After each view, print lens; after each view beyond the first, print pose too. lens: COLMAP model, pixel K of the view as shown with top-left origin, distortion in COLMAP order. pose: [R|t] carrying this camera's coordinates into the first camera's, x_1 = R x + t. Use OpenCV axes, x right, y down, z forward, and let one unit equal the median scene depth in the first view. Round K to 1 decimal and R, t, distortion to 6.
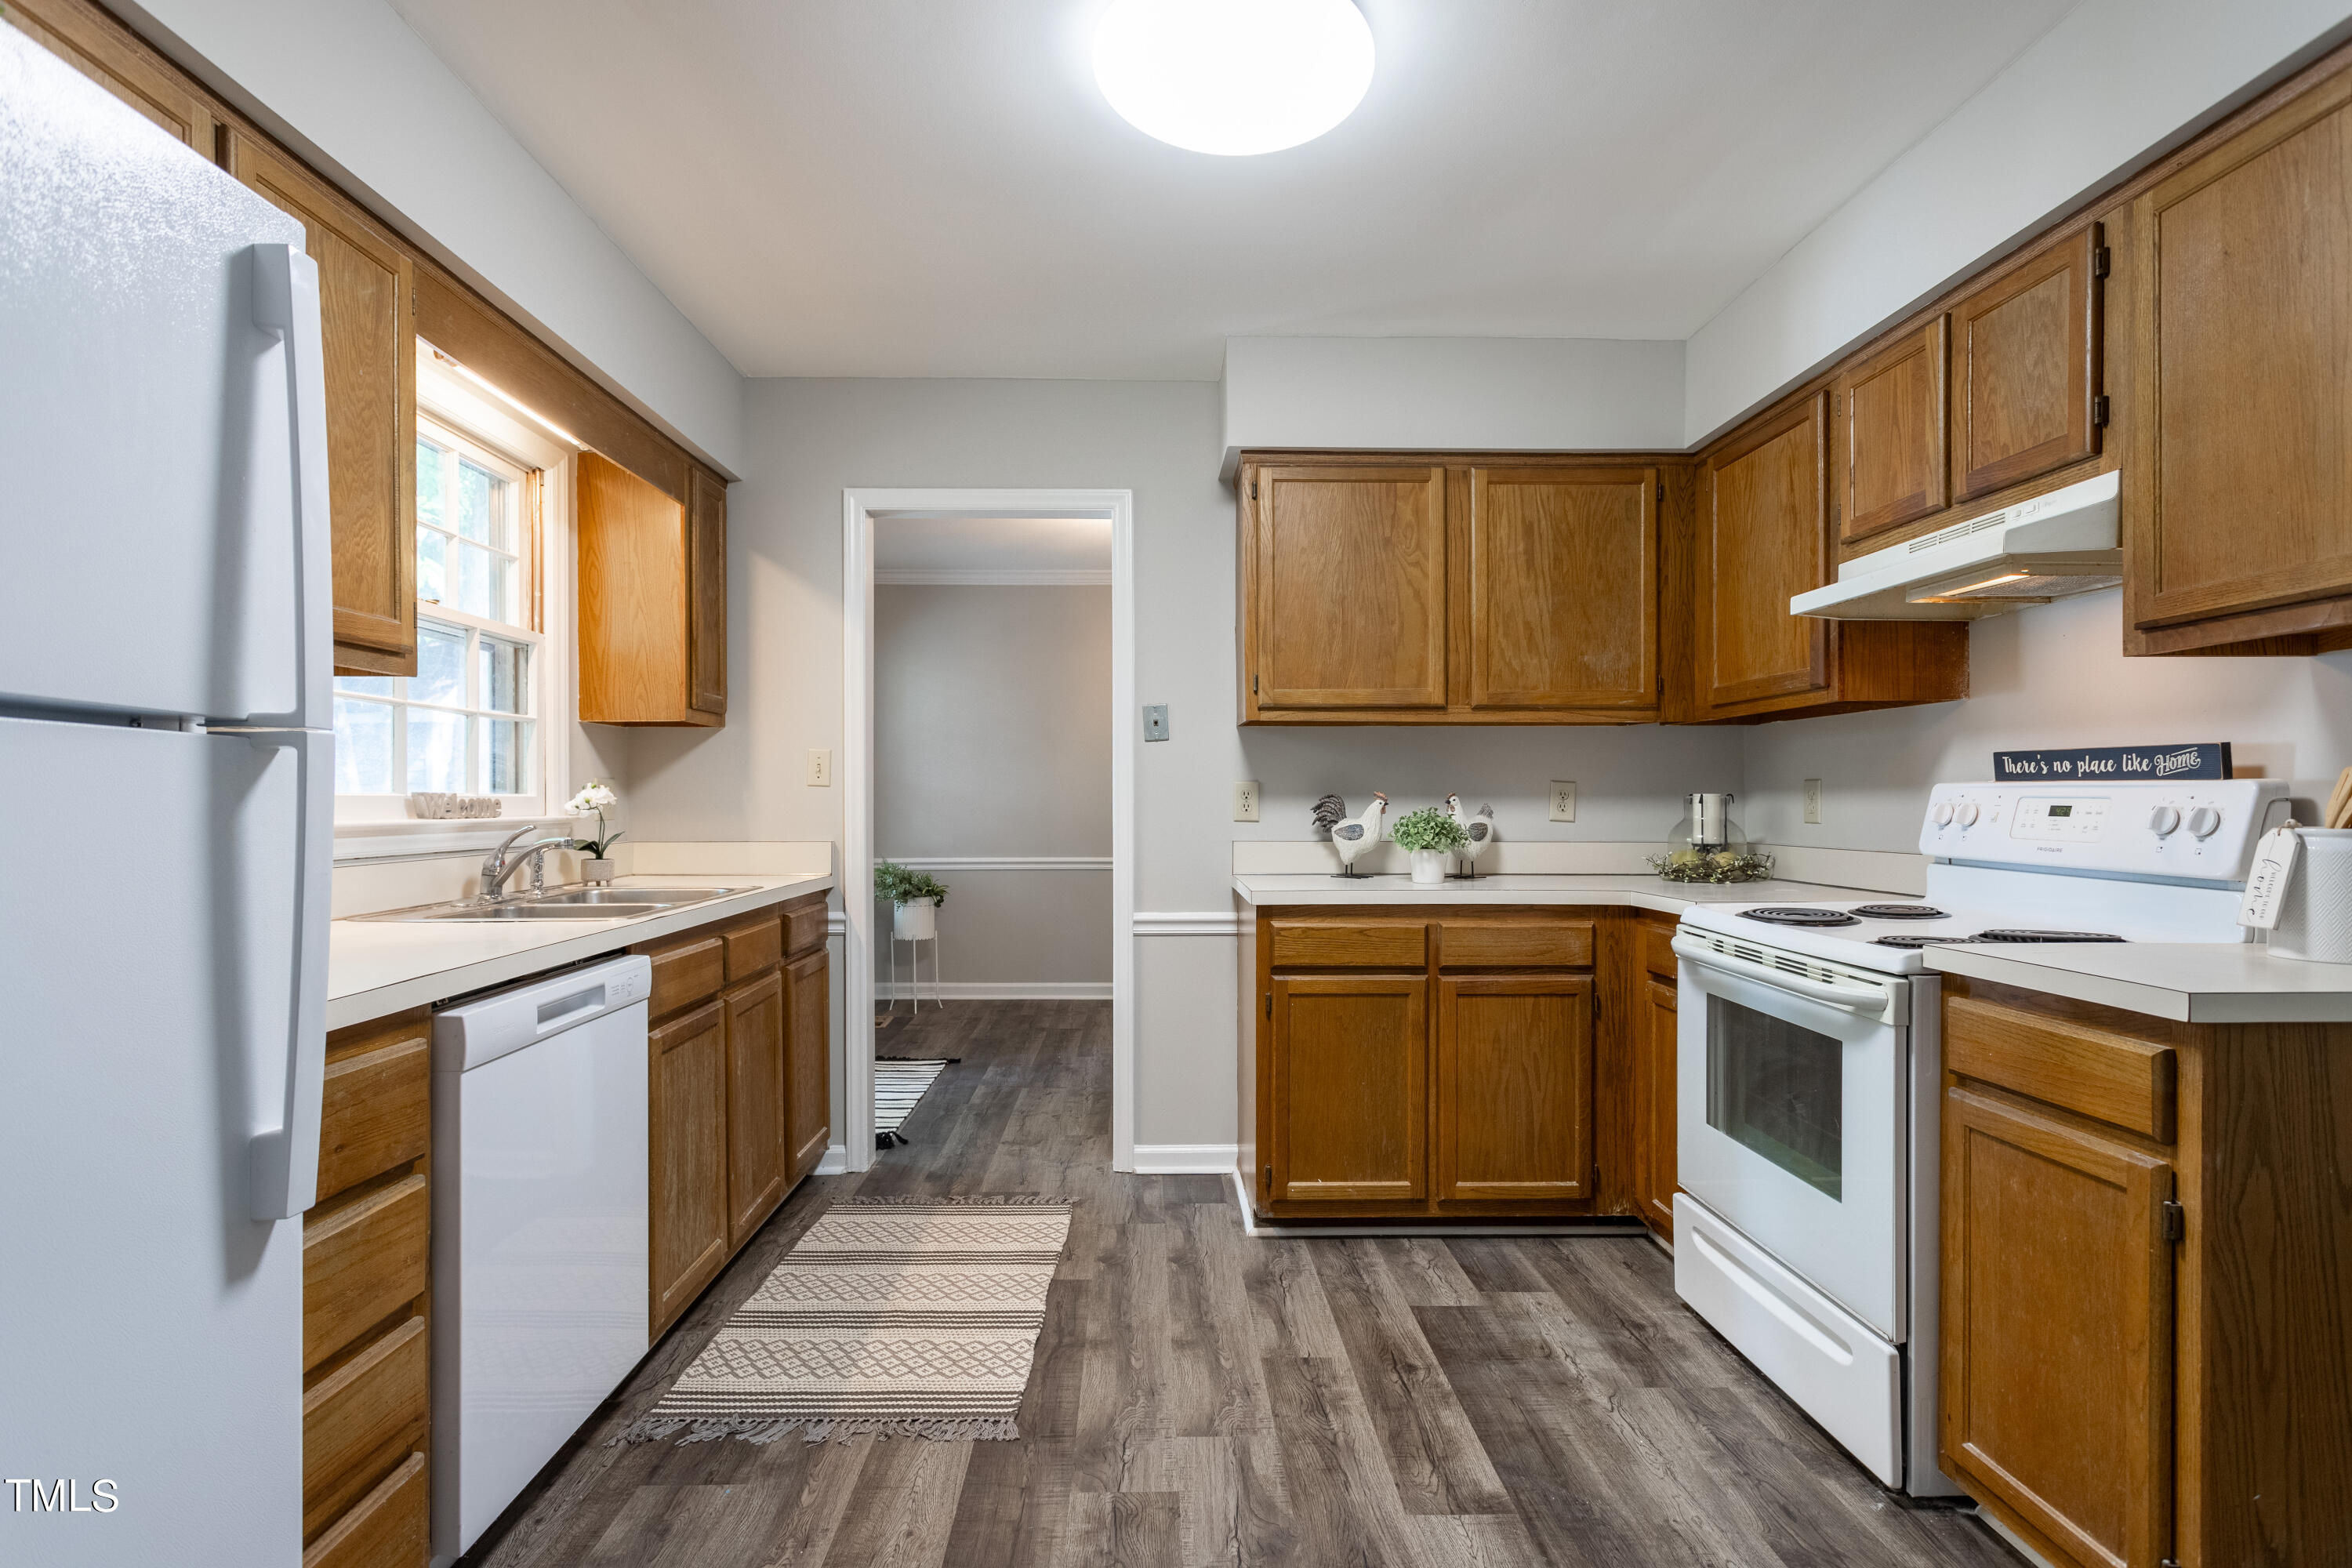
lens RADIAL K [[1150.8, 0, 1140.5], [0, 1150.8, 800.4], [0, 0, 1]] dist [0.002388, 0.001433]
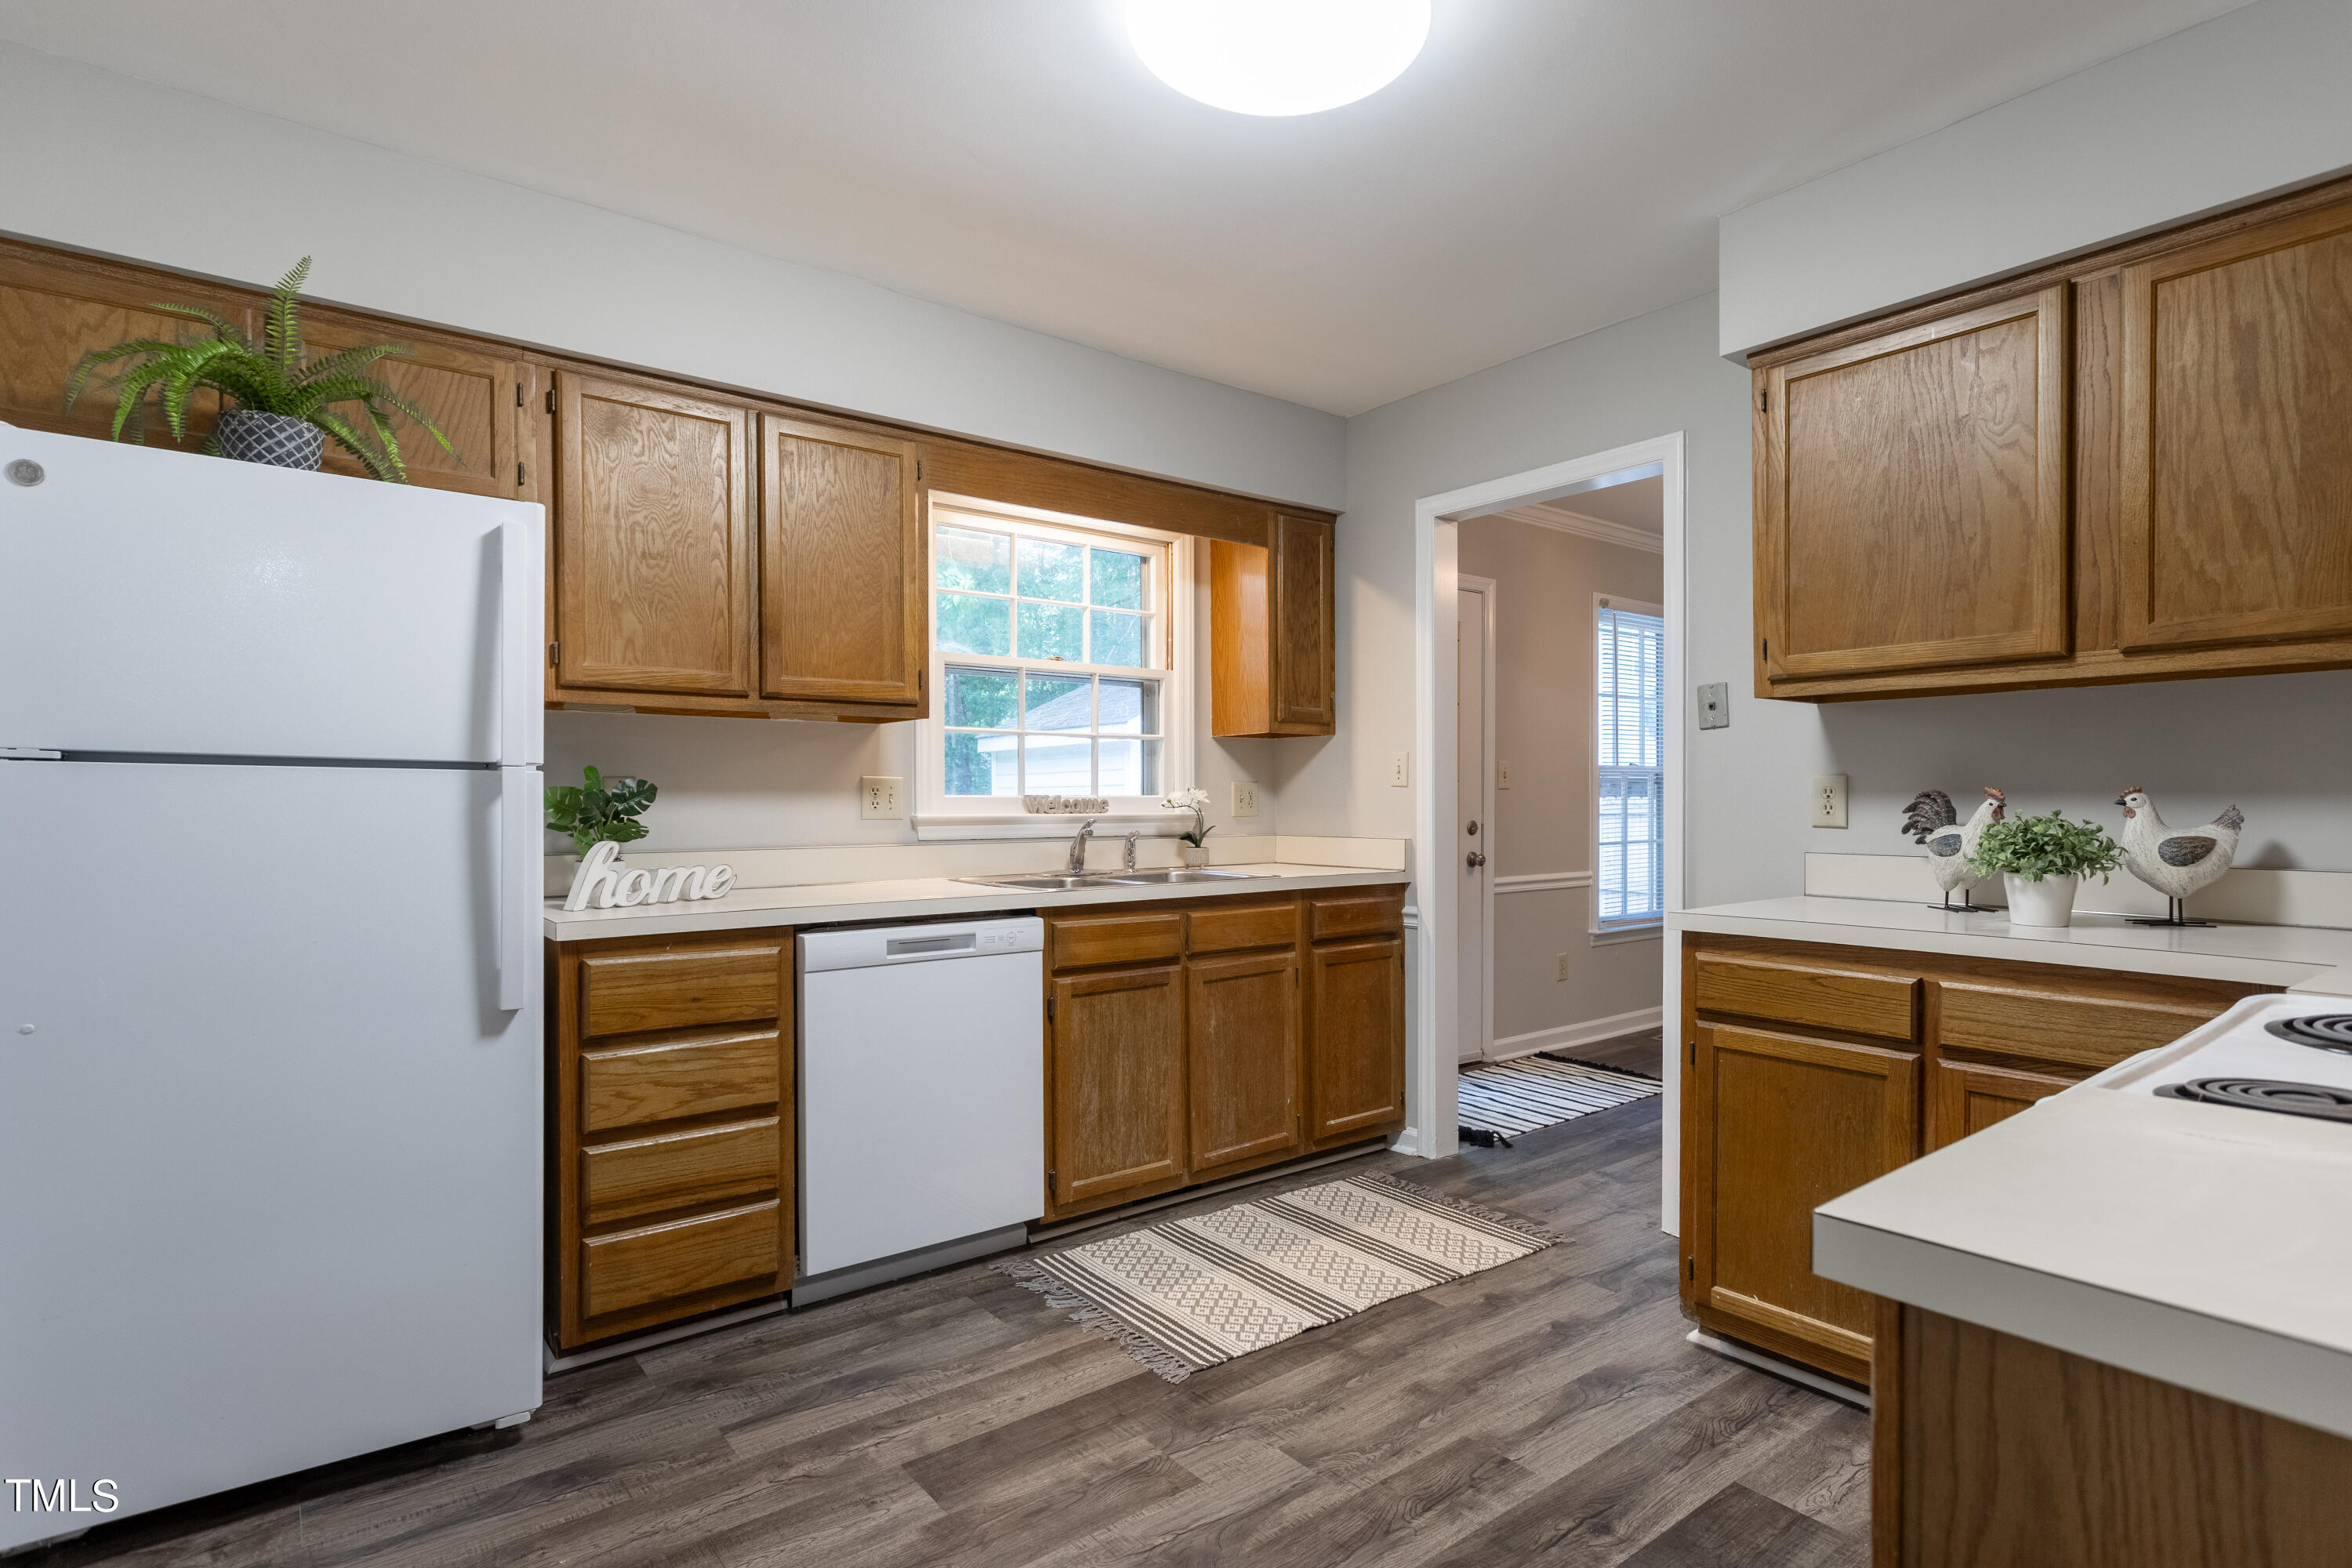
lens RADIAL K [[1150.8, 0, 1205.0], [0, 1150.8, 814.5], [0, 0, 1]] dist [0.002388, 0.001433]
pose [[0.617755, 0.009656, -0.786312, 0.531046], [0.001020, 0.999914, 0.013081, -0.000869], [0.786370, -0.008883, 0.617692, 0.243574]]
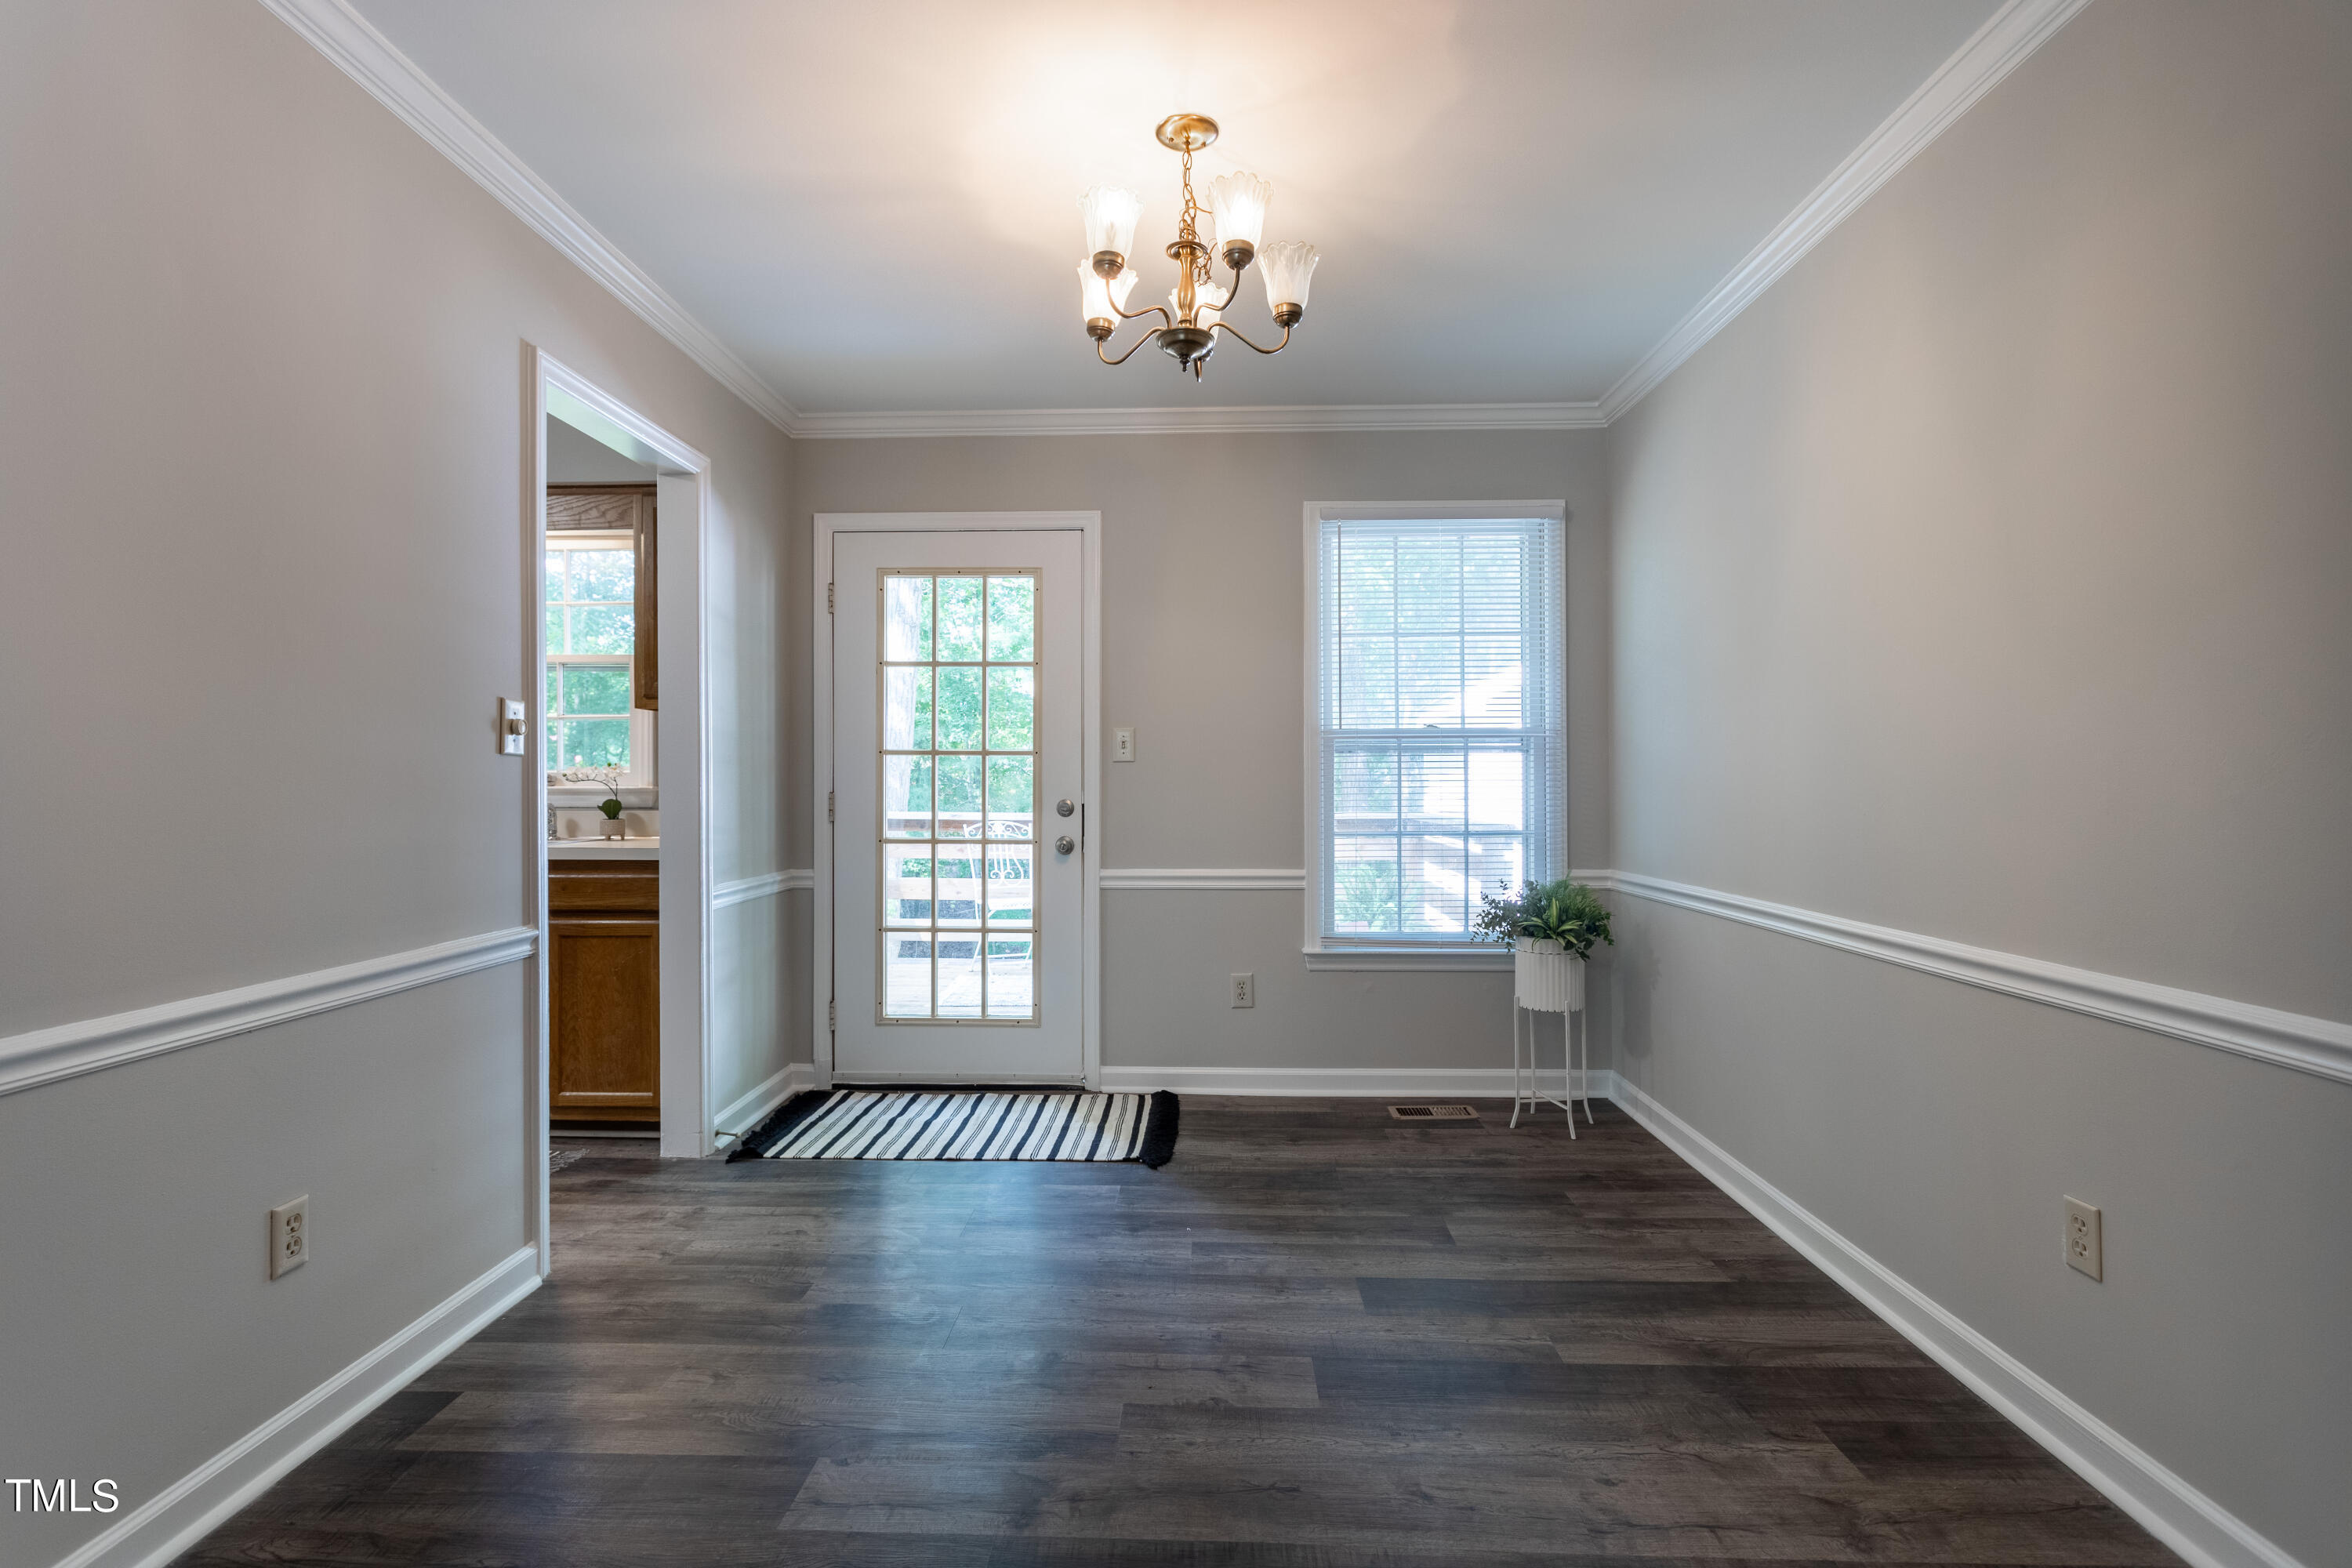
lens RADIAL K [[1150.8, 0, 1188.8], [0, 1150.8, 773.4], [0, 0, 1]] dist [0.002388, 0.001433]
pose [[-0.034408, -0.002721, -0.999404, 0.857161], [-0.001862, 0.999995, -0.002659, 0.001370], [0.999406, 0.001769, -0.034413, 1.764371]]
